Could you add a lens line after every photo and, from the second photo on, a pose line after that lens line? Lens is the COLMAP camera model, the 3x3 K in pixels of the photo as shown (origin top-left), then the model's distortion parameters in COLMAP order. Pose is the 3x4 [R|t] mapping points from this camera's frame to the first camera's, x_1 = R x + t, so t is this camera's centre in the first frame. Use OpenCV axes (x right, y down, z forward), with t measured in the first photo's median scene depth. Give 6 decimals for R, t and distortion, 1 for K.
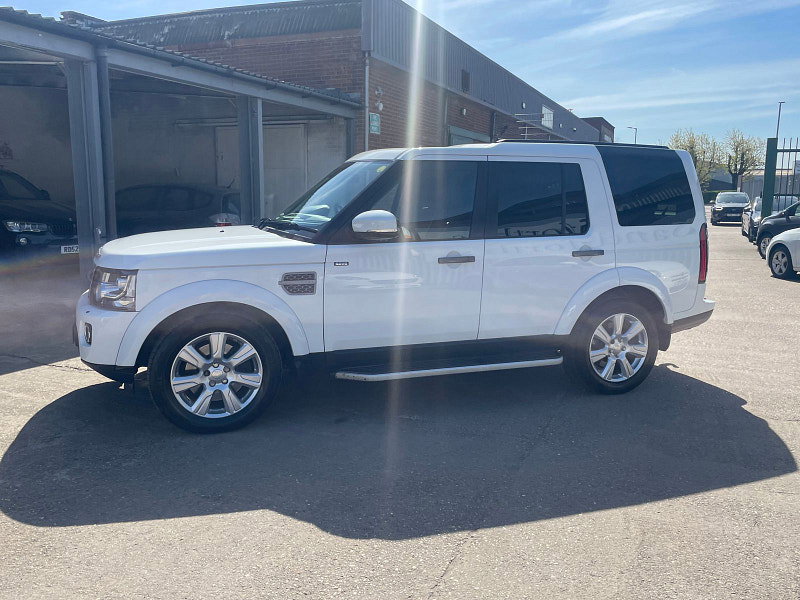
lens RADIAL K [[661.9, 0, 405.0], [0, 661.9, 296.9], [0, 0, 1]] dist [0.079855, -0.105034]
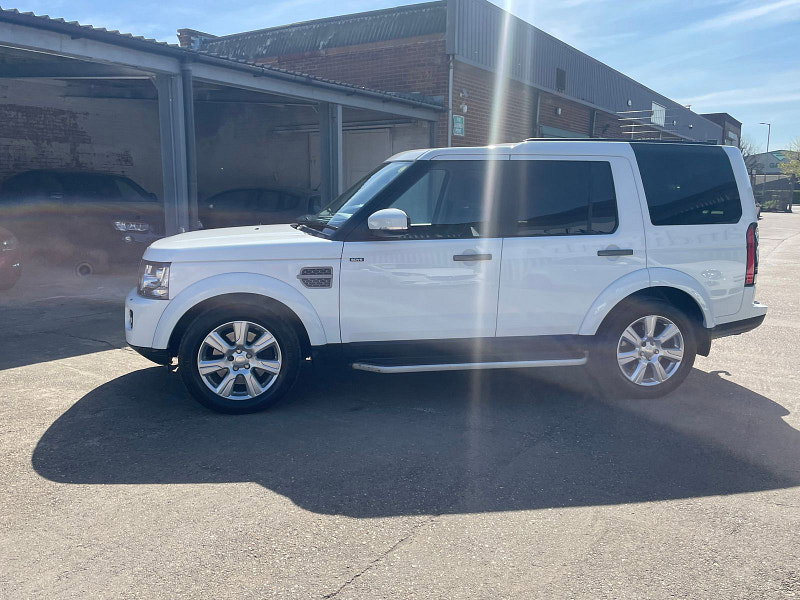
lens RADIAL K [[661.9, 0, 404.2], [0, 661.9, 297.1], [0, 0, 1]] dist [0.079855, -0.105034]
pose [[0.985250, 0.021775, -0.169731, 0.141381], [-0.022379, 0.999748, -0.001646, 0.008436], [0.169652, 0.005420, 0.985489, -0.020925]]
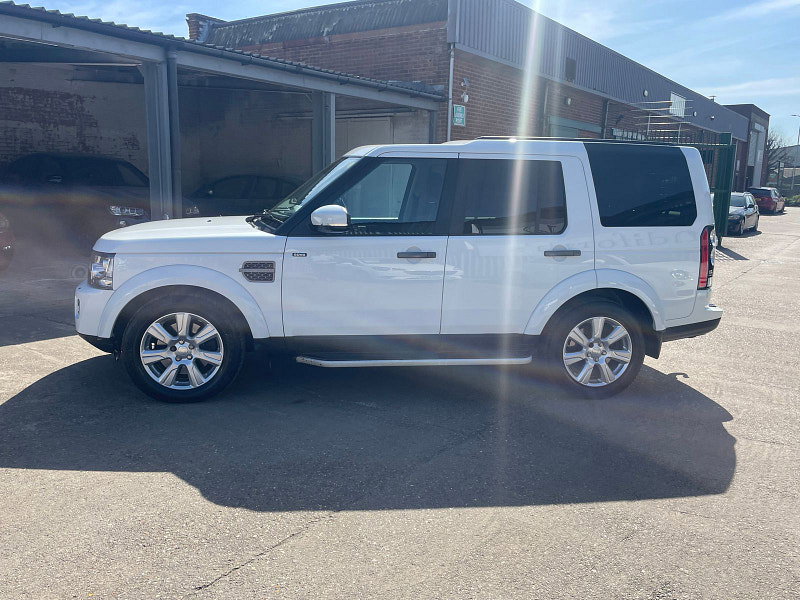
lens RADIAL K [[661.9, 0, 402.8], [0, 661.9, 299.8], [0, 0, 1]] dist [0.079855, -0.105034]
pose [[0.977363, 0.051302, -0.205257, 0.258186], [-0.047334, 0.998586, 0.024203, -0.010279], [0.206208, -0.013939, 0.978409, -0.006633]]
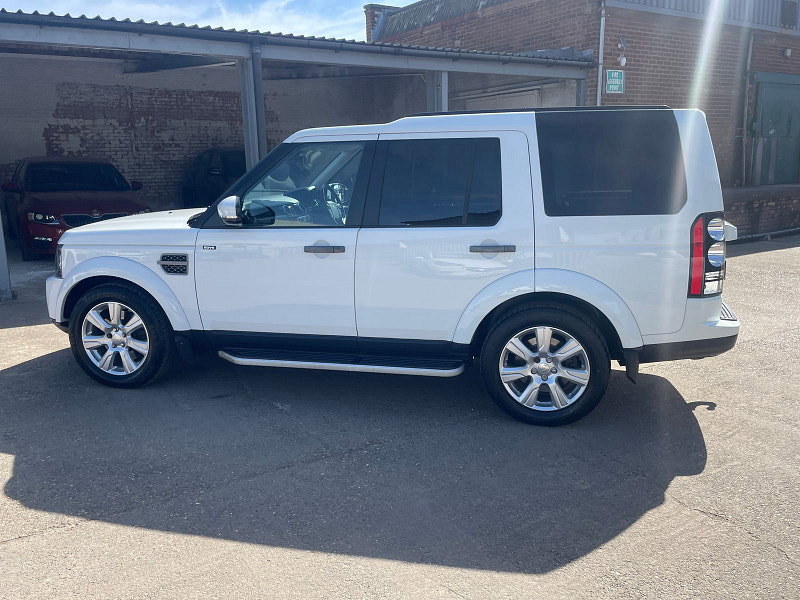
lens RADIAL K [[661.9, 0, 394.9], [0, 661.9, 296.0], [0, 0, 1]] dist [0.079855, -0.105034]
pose [[0.827532, 0.090971, -0.553999, 0.654071], [-0.063127, 0.995604, 0.069190, -0.058573], [0.557858, -0.022285, 0.829637, 0.264213]]
